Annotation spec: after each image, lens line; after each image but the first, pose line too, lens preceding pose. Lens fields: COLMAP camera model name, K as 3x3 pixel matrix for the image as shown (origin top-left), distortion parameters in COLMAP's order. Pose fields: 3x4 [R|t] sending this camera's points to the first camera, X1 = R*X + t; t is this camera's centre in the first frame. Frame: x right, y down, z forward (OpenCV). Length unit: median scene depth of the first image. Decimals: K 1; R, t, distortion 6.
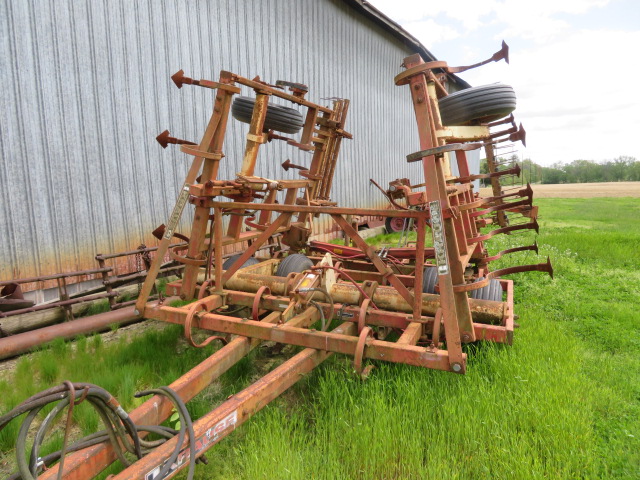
lens RADIAL K [[454.4, 0, 321.2], [0, 454.4, 240.8], [0, 0, 1]] dist [-0.008697, -0.001999]
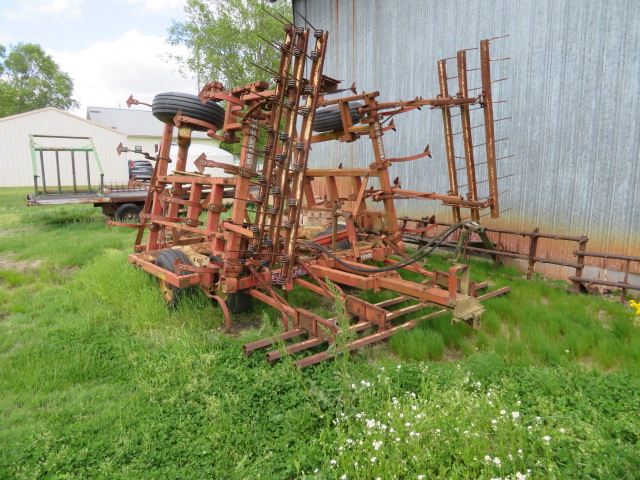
lens RADIAL K [[454.4, 0, 319.4], [0, 454.4, 240.4], [0, 0, 1]] dist [-0.008697, -0.001999]
pose [[-0.480517, 0.156505, -0.862908, 0.970255], [-0.098572, 0.968074, 0.230469, -0.215736], [0.871428, 0.195803, -0.449749, 1.478683]]
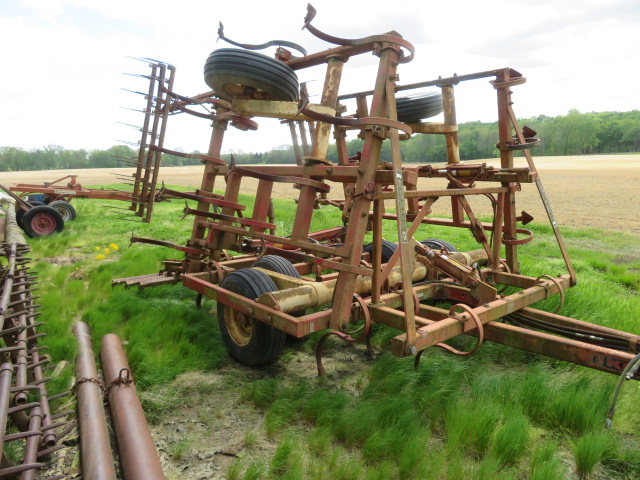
lens RADIAL K [[454.4, 0, 320.9], [0, 454.4, 239.4], [0, 0, 1]] dist [-0.008697, -0.001999]
pose [[0.428125, -0.148059, 0.891509, -0.727788], [0.127346, 0.986529, 0.102685, -0.071561], [-0.894702, 0.069568, 0.441212, 0.538224]]
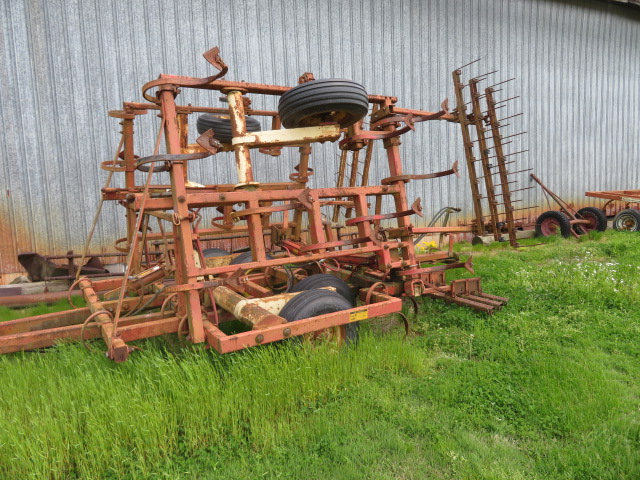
lens RADIAL K [[454.4, 0, 319.1], [0, 454.4, 240.0], [0, 0, 1]] dist [-0.008697, -0.001999]
pose [[0.821088, 0.059427, -0.567700, 0.677707], [-0.054554, 0.998183, 0.025587, -0.033830], [0.568189, 0.009961, 0.822838, 0.181759]]
